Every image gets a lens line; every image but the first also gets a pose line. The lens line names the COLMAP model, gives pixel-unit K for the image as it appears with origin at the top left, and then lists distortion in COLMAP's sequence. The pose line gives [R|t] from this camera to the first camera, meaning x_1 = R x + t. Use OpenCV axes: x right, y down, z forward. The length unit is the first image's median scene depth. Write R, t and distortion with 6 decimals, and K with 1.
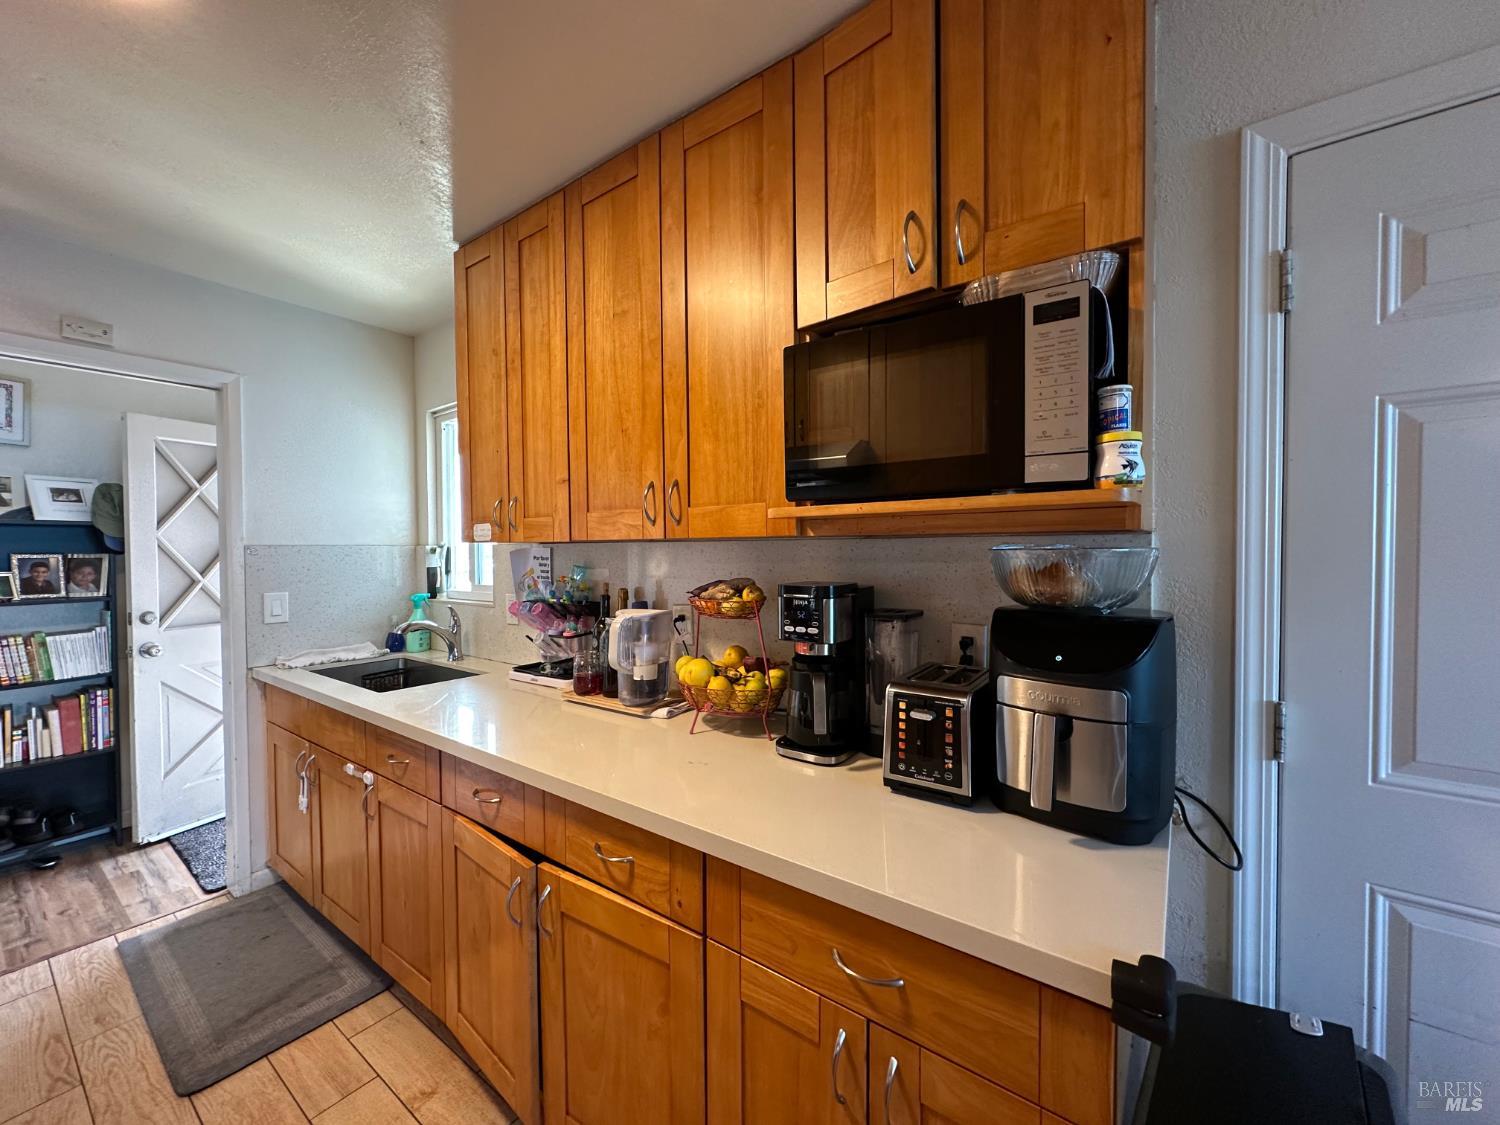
lens RADIAL K [[597.8, 0, 747.9], [0, 597.8, 560.7], [0, 0, 1]] dist [-0.004158, 0.001287]
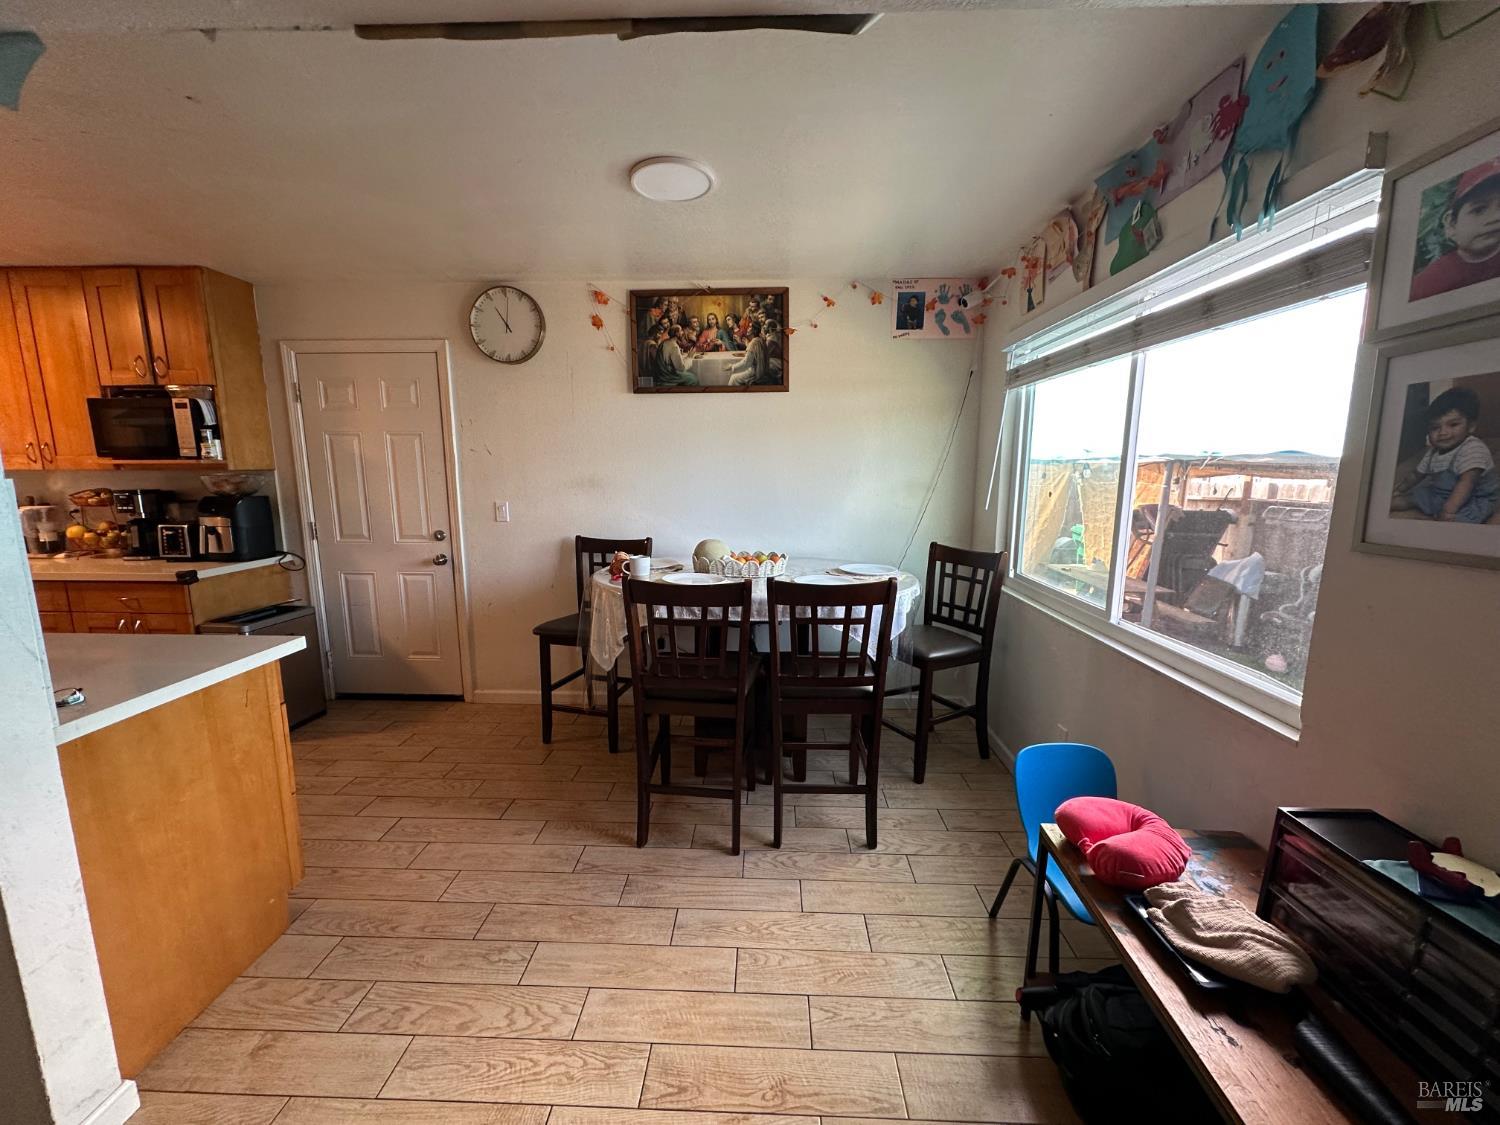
lens RADIAL K [[597.8, 0, 747.9], [0, 597.8, 560.7], [0, 0, 1]] dist [-0.004158, 0.001287]
pose [[0.824617, -0.078298, 0.560247, 0.422598], [0.002924, 0.990952, 0.134187, 0.004264], [-0.565684, -0.109015, 0.817384, -1.297717]]
